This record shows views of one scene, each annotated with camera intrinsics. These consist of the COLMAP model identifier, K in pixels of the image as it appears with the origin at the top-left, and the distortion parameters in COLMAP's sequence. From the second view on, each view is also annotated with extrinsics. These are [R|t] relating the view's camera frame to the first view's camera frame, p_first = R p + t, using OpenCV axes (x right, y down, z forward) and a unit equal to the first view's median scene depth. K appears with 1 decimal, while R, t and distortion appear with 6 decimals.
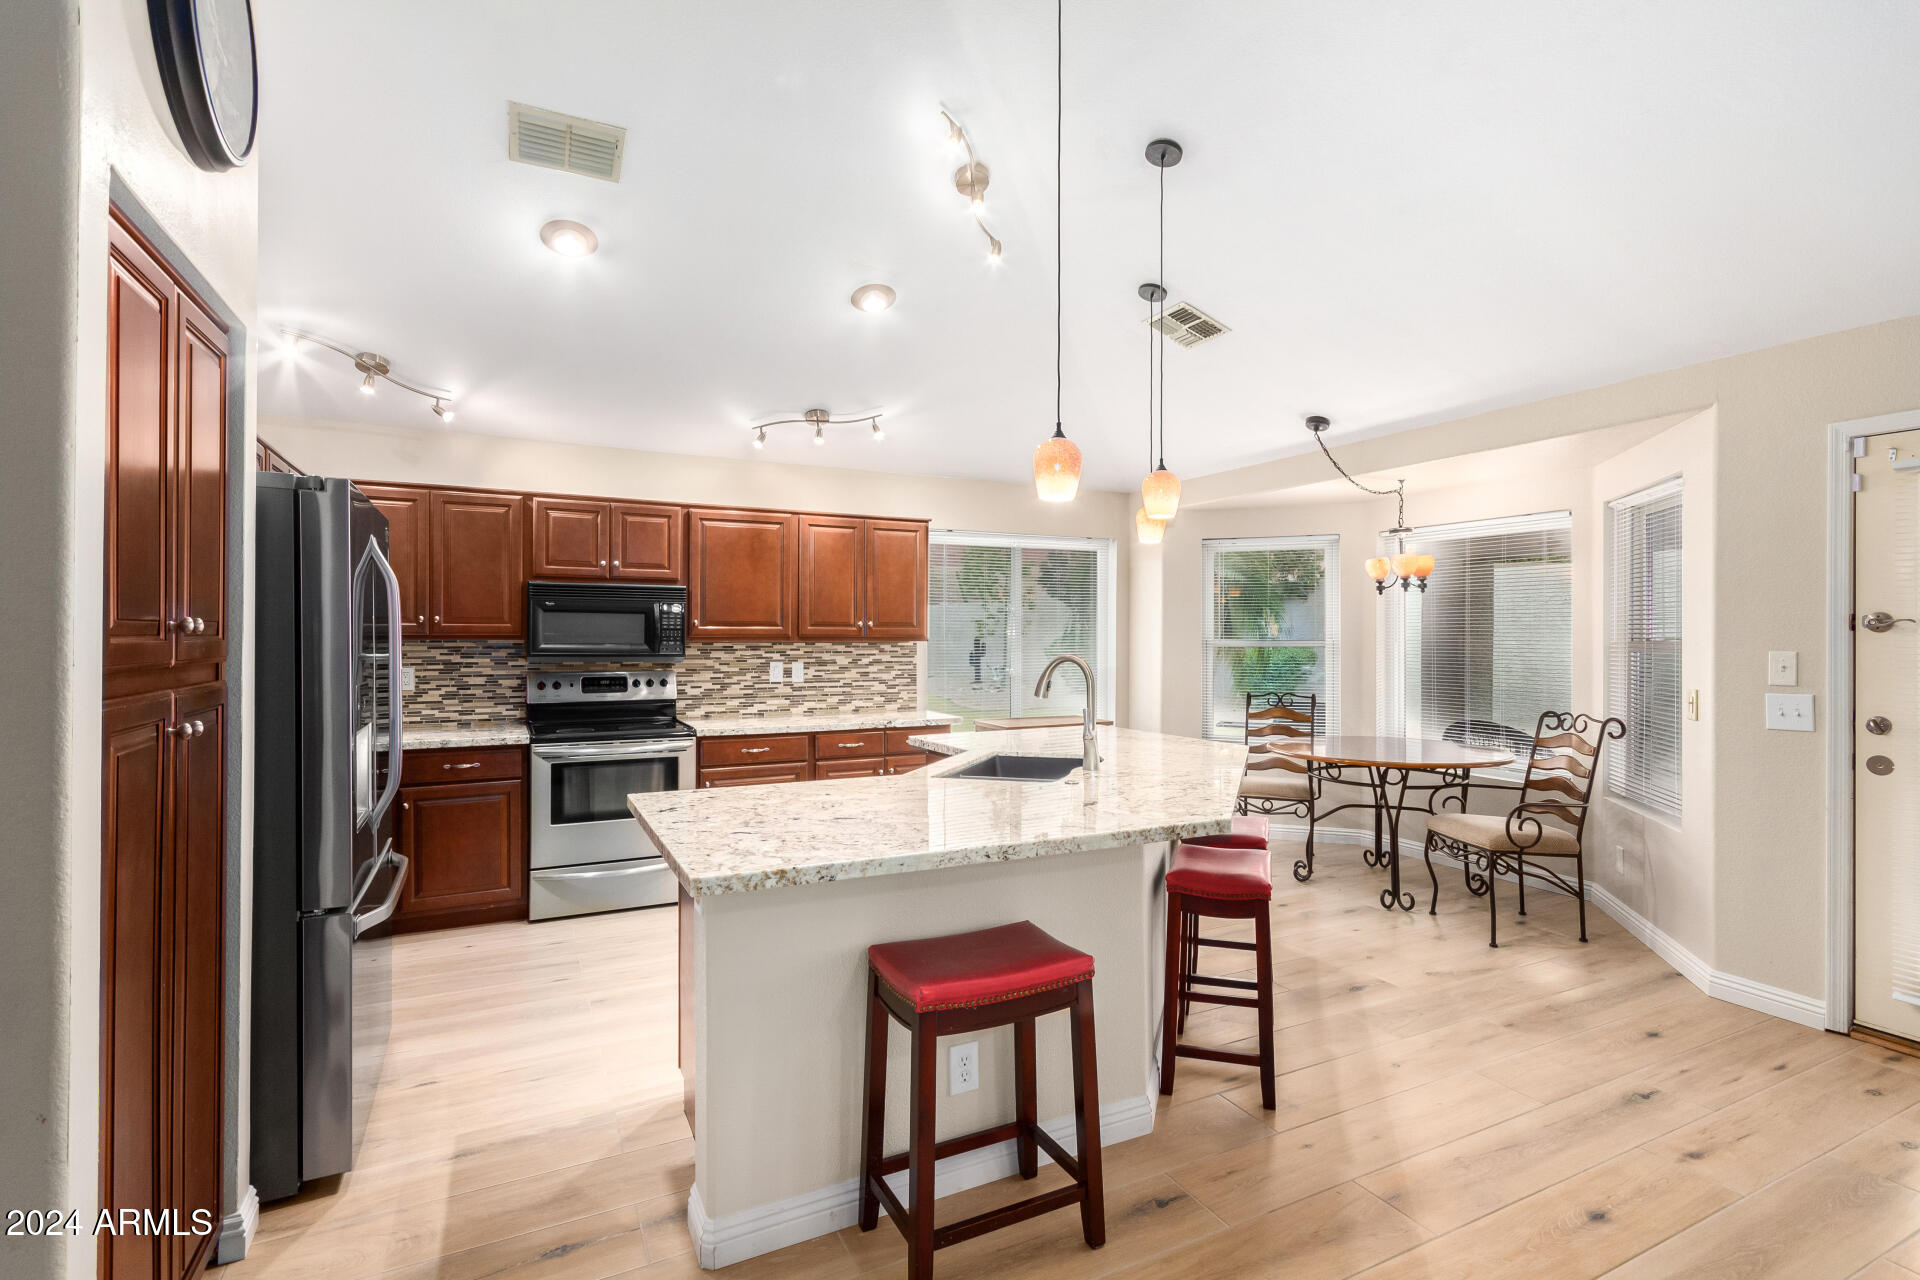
lens RADIAL K [[885.7, 0, 965.0], [0, 885.7, 640.6], [0, 0, 1]] dist [-0.000448, 0.000761]
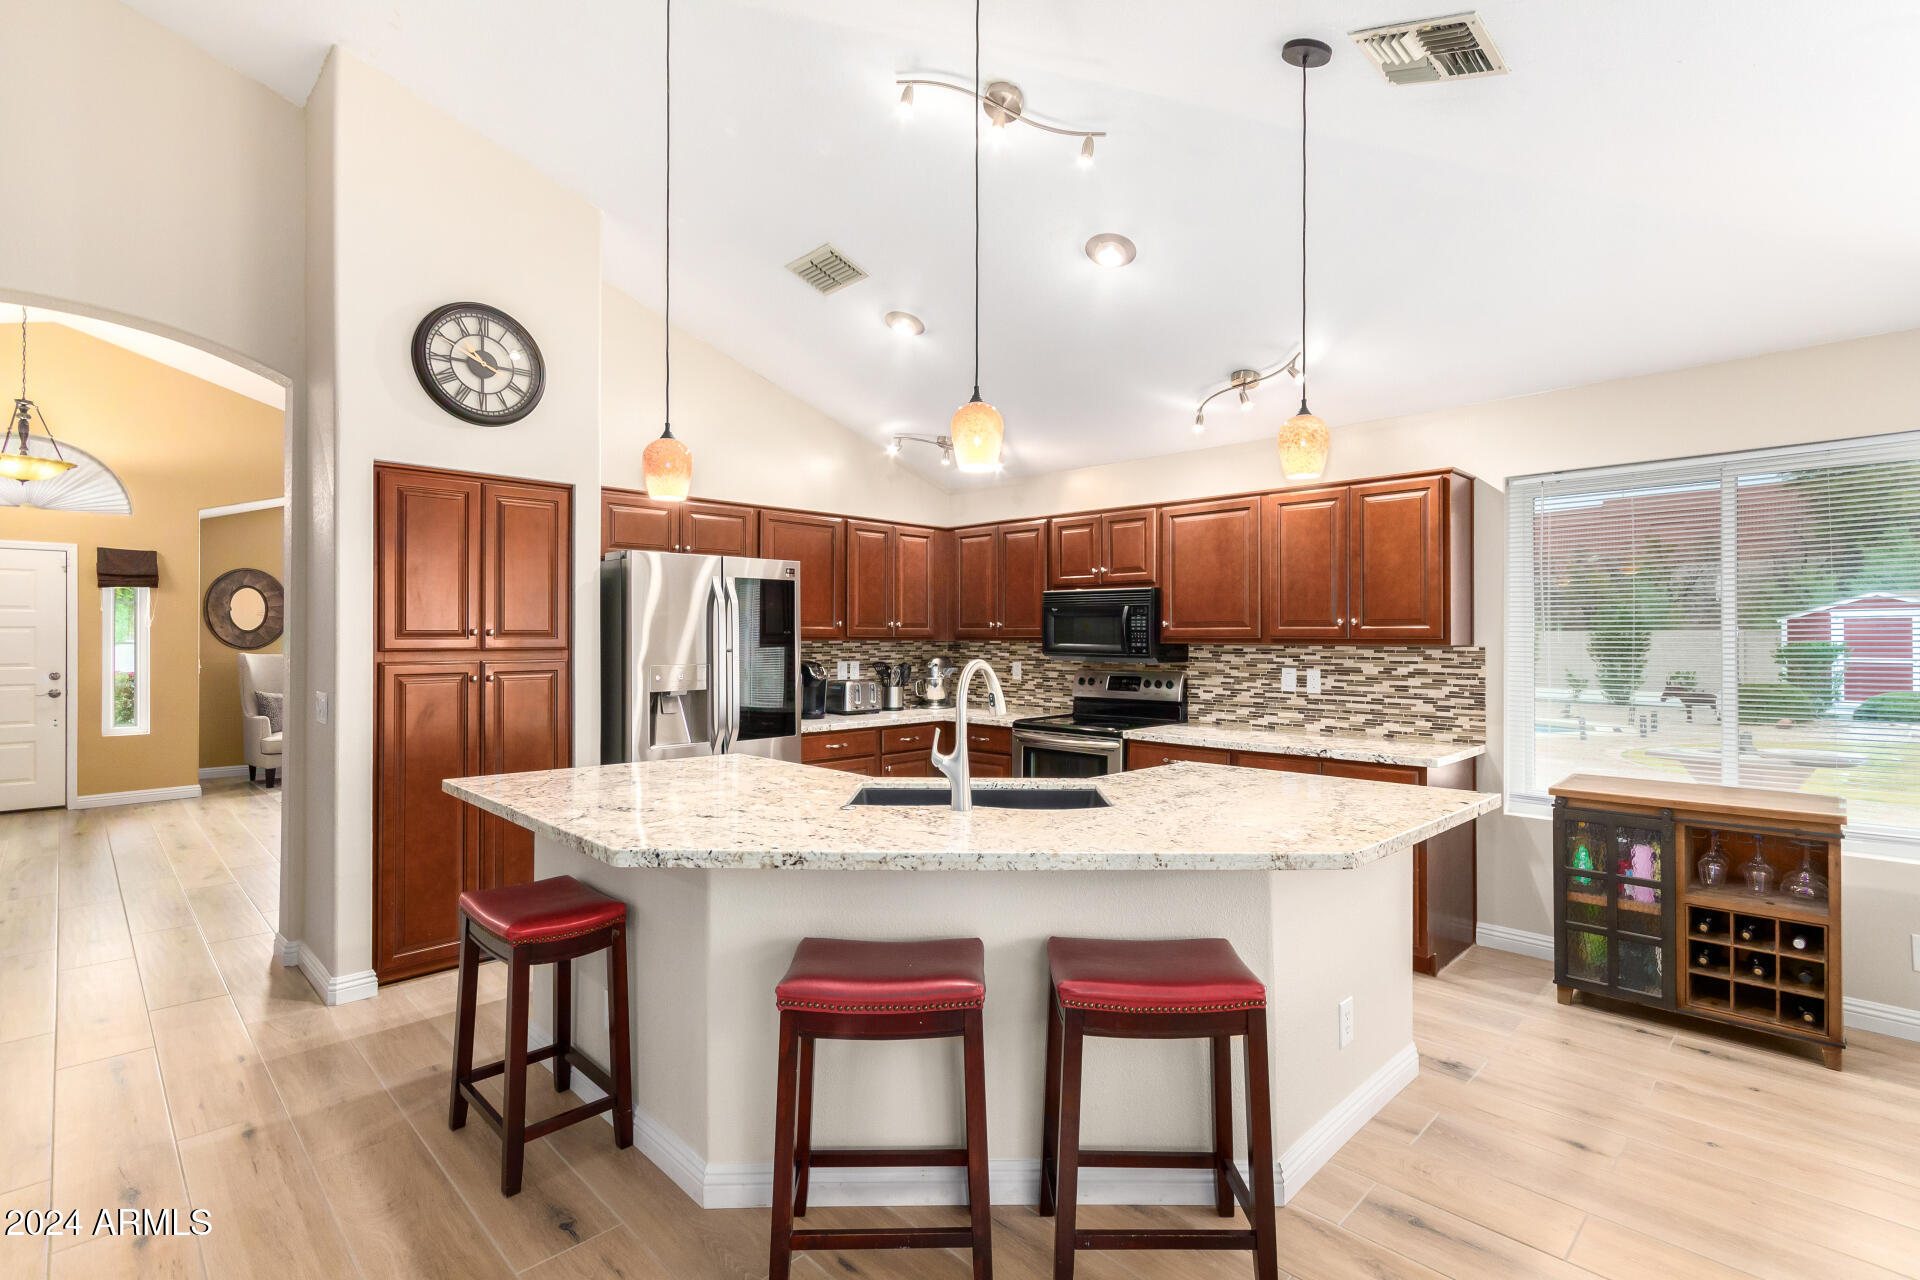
lens RADIAL K [[885.7, 0, 975.9], [0, 885.7, 630.4], [0, 0, 1]] dist [-0.000448, 0.000761]
pose [[0.331125, -0.009279, -0.943541, 0.529494], [-0.004976, 0.999921, -0.011580, -0.000907], [0.943574, 0.008530, 0.331053, 0.463025]]
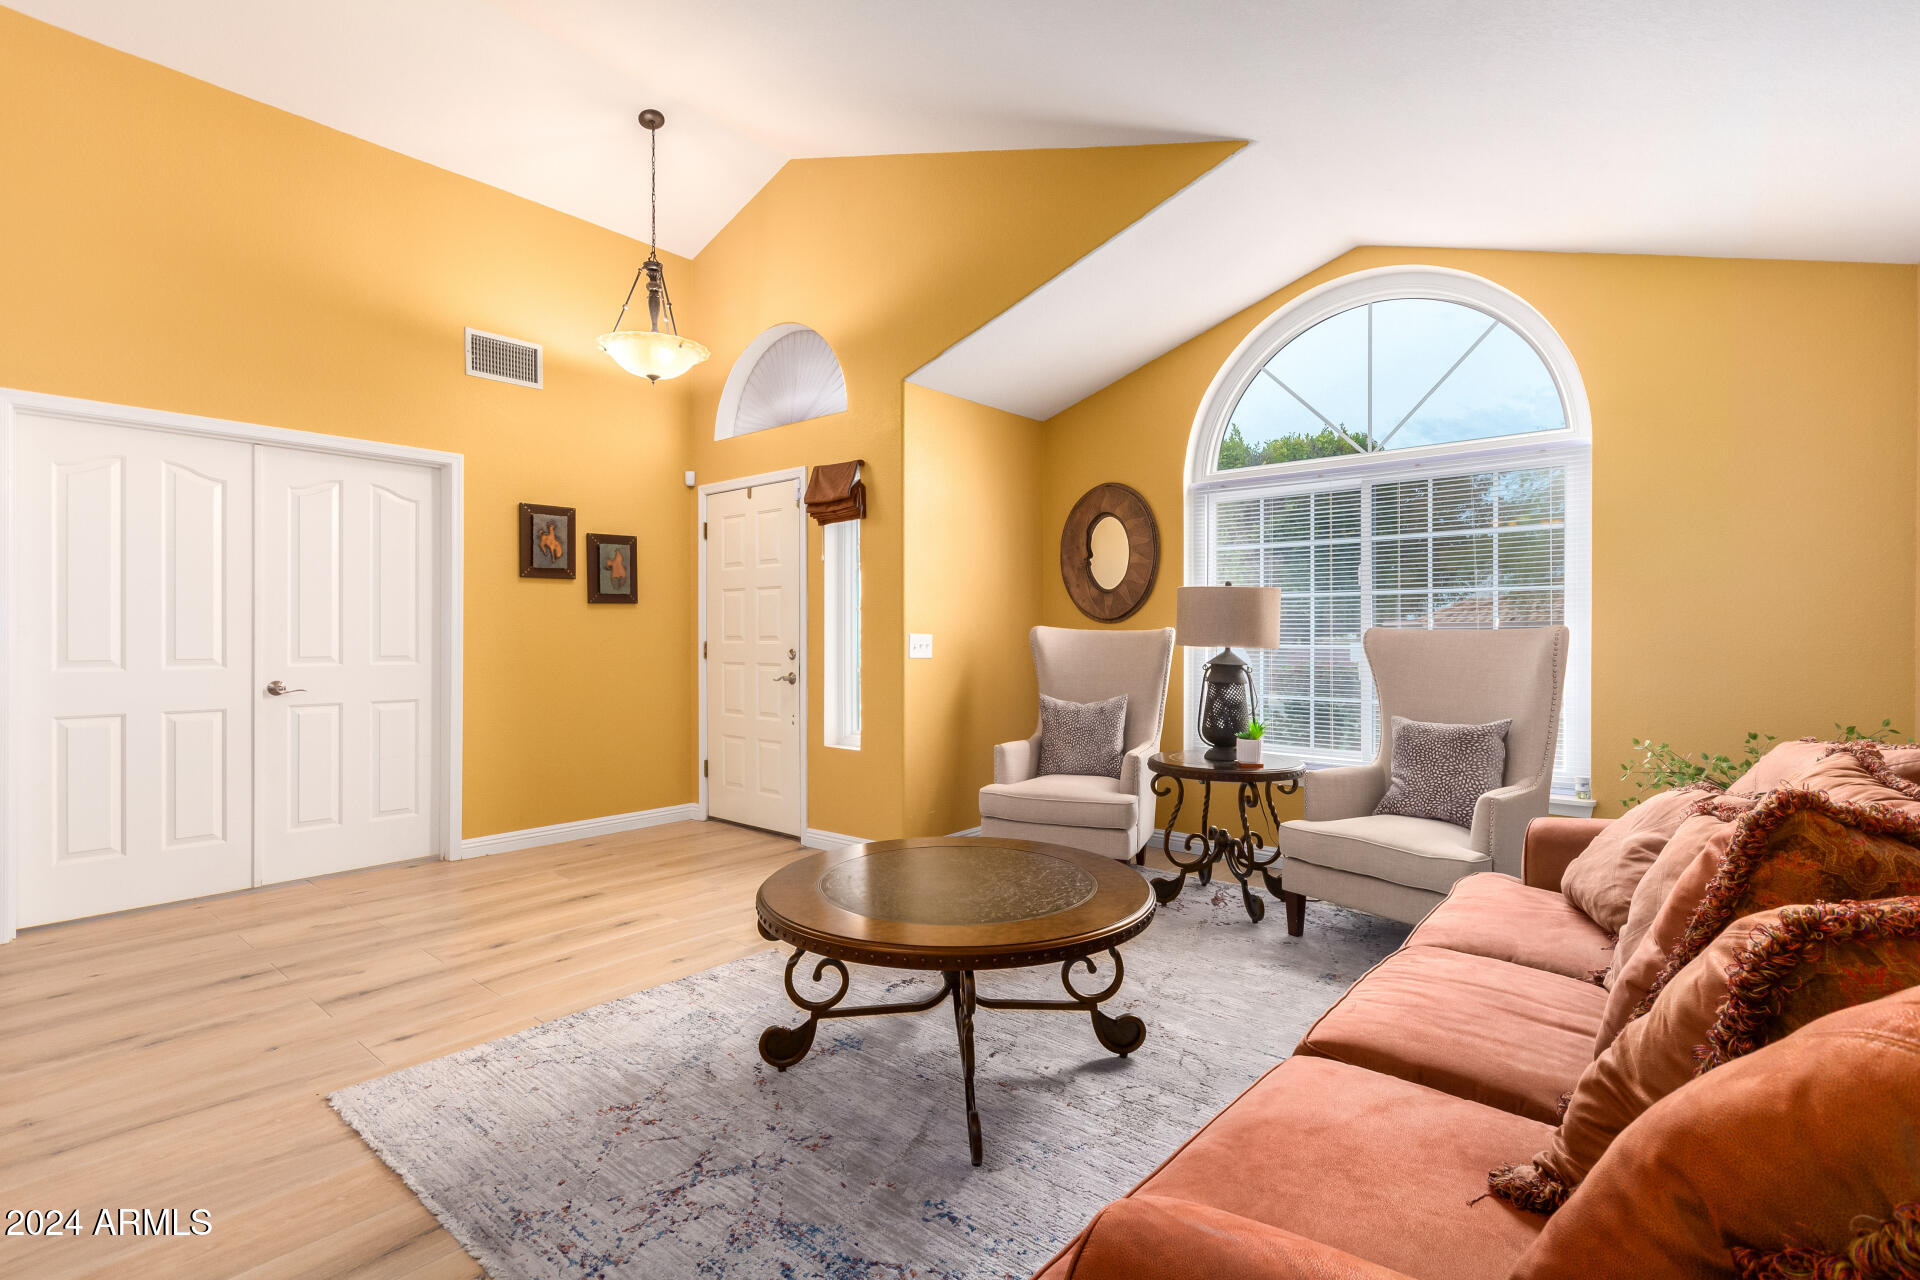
lens RADIAL K [[885.7, 0, 932.3], [0, 885.7, 634.4], [0, 0, 1]] dist [-0.000448, 0.000761]
pose [[-0.917005, -0.005403, -0.398839, -0.968697], [-0.008220, 0.999952, 0.005354, 0.032683], [0.398791, 0.008188, -0.917005, 0.535998]]
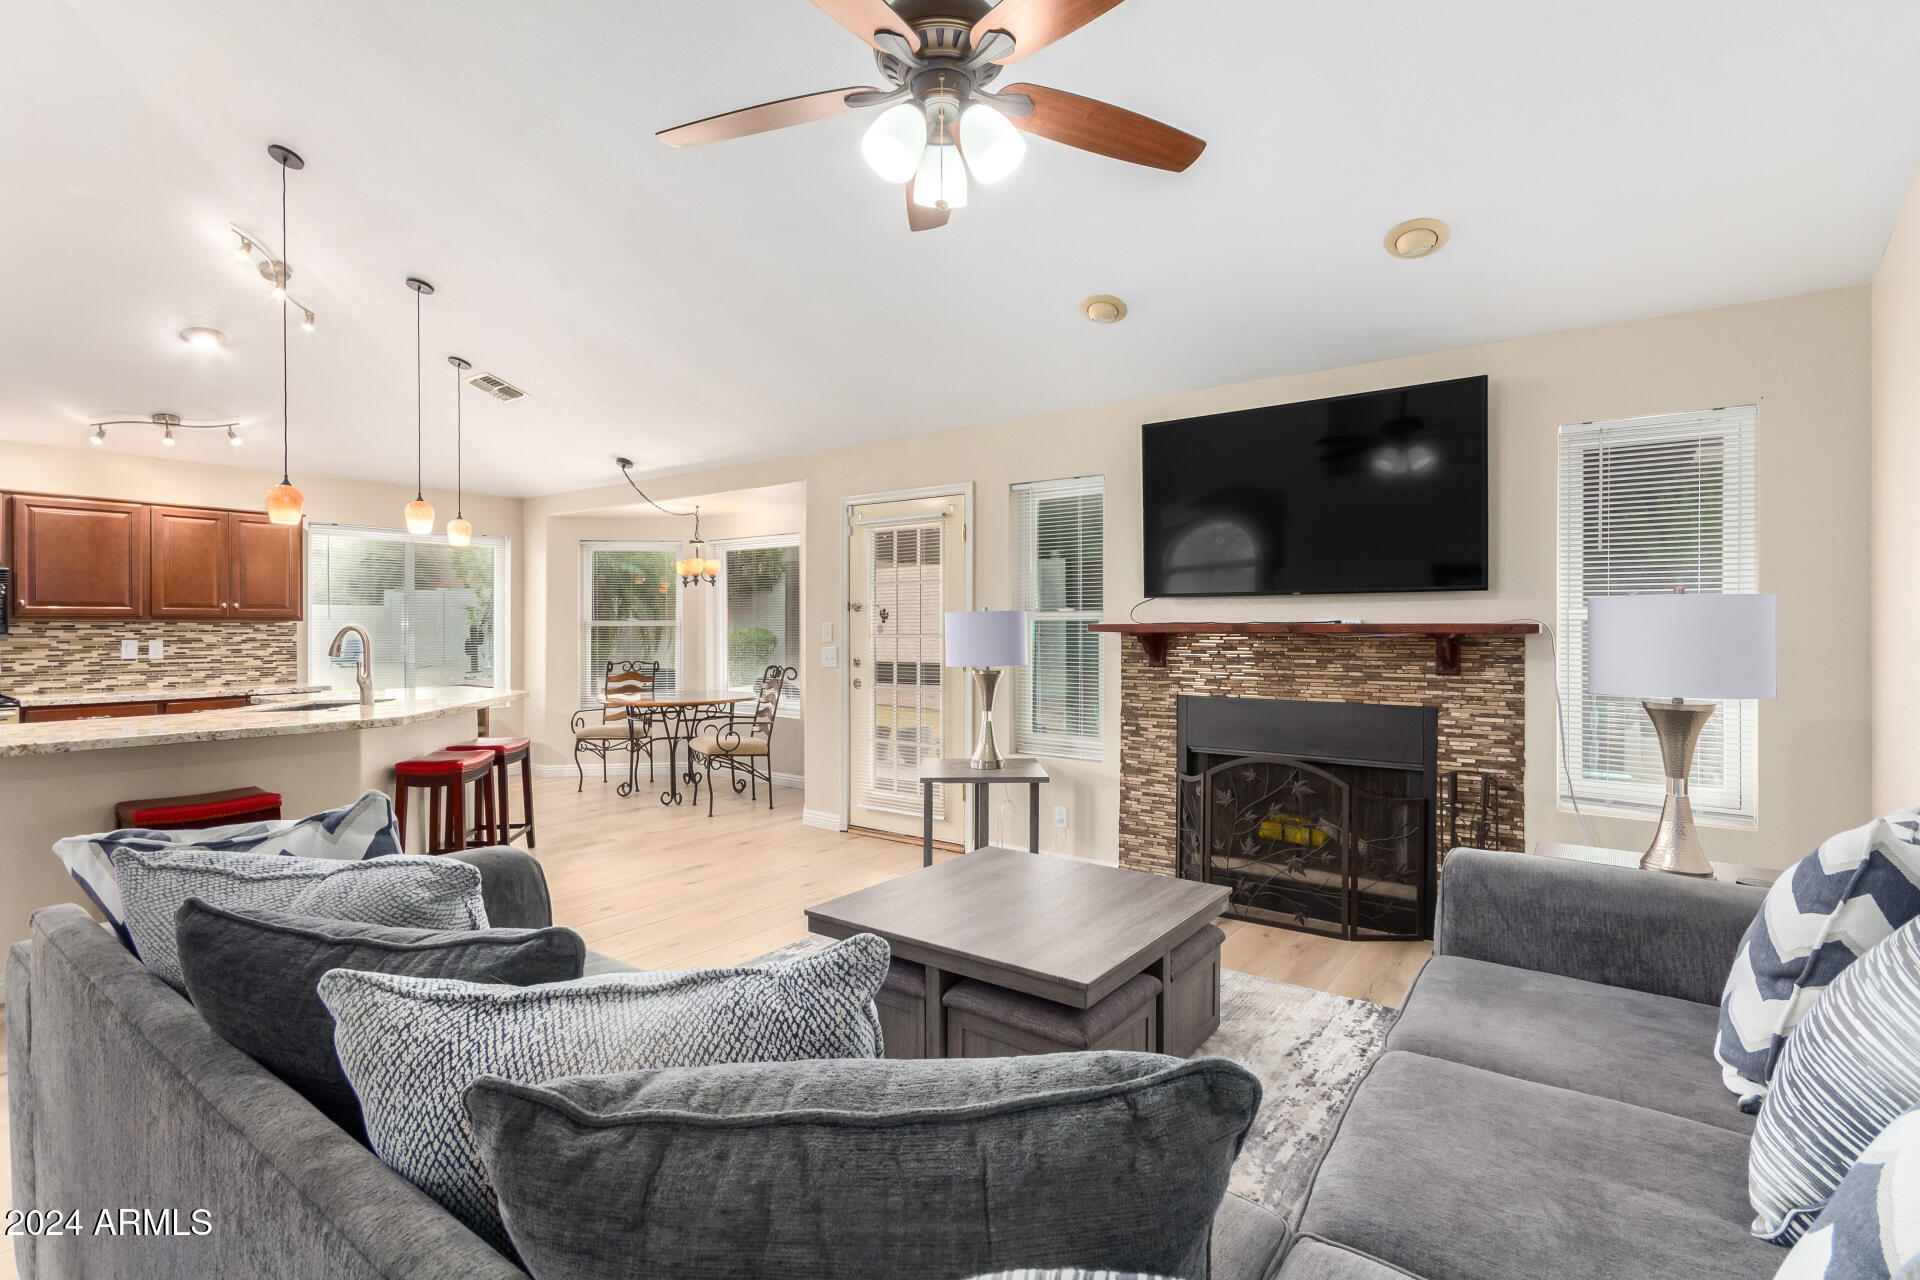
lens RADIAL K [[885.7, 0, 931.4], [0, 885.7, 636.6], [0, 0, 1]] dist [-0.000448, 0.000761]
pose [[0.897722, -0.006570, 0.440514, 0.200492], [0.003580, 0.999965, 0.007619, 0.016106], [-0.440549, -0.005263, 0.897713, -0.422178]]
